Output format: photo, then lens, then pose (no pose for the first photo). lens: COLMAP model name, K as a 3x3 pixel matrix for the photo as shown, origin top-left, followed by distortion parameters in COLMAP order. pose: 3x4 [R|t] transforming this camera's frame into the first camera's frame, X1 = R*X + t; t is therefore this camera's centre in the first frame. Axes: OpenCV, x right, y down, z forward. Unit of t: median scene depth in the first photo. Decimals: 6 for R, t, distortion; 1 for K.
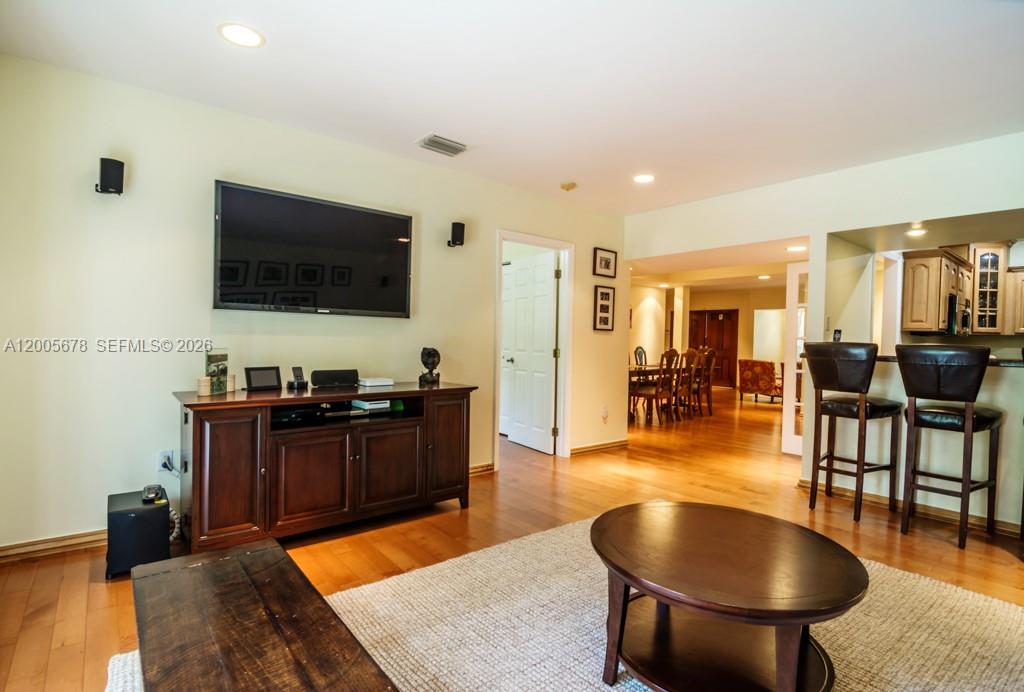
lens RADIAL K [[509.1, 0, 513.0], [0, 509.1, 349.1], [0, 0, 1]] dist [-0.006124, -0.008219]
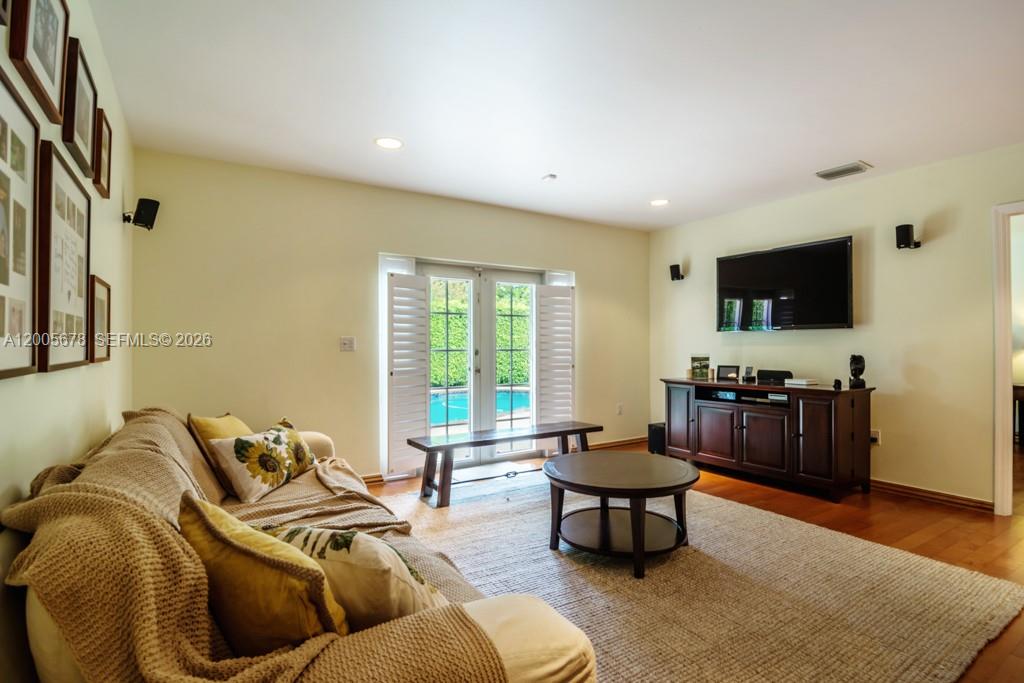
lens RADIAL K [[509.1, 0, 513.4], [0, 509.1, 344.2], [0, 0, 1]] dist [-0.006124, -0.008219]
pose [[-0.110250, -0.022527, -0.993649, 1.004890], [-0.018281, 0.999620, -0.020635, 0.011086], [0.993736, 0.015890, -0.110620, 0.411543]]
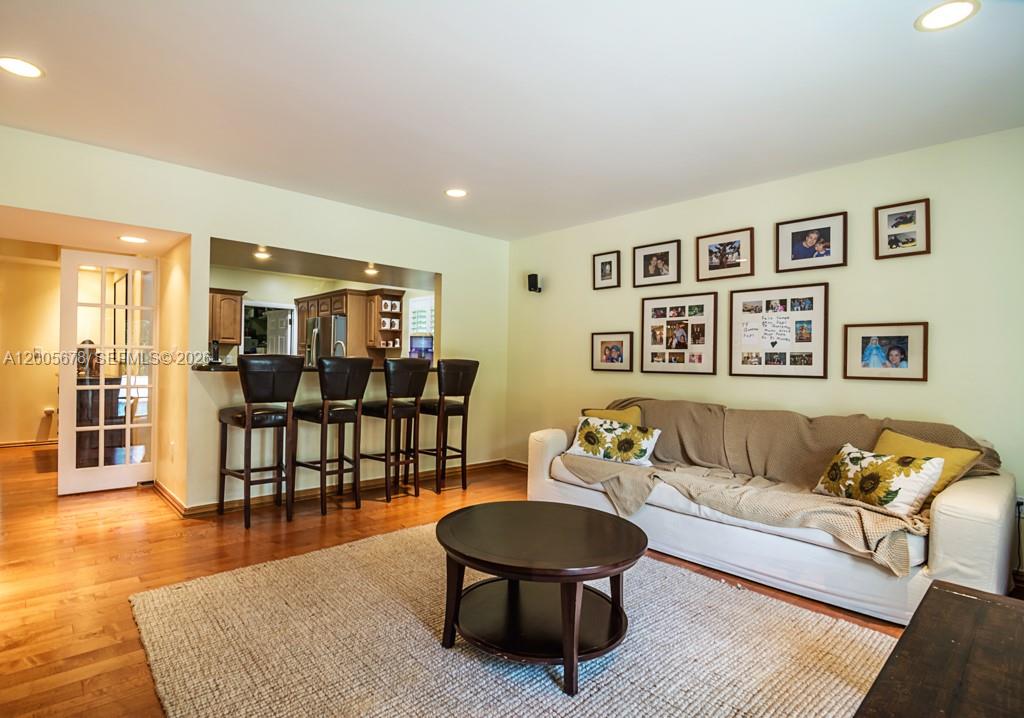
lens RADIAL K [[549.4, 0, 491.8], [0, 549.4, 356.3], [0, 0, 1]] dist [0.030282, -0.001894]
pose [[-0.052022, -0.009877, 0.998597, -0.477089], [-0.001413, 0.999951, 0.009817, -0.020442], [-0.998645, -0.000900, -0.052033, 0.578070]]
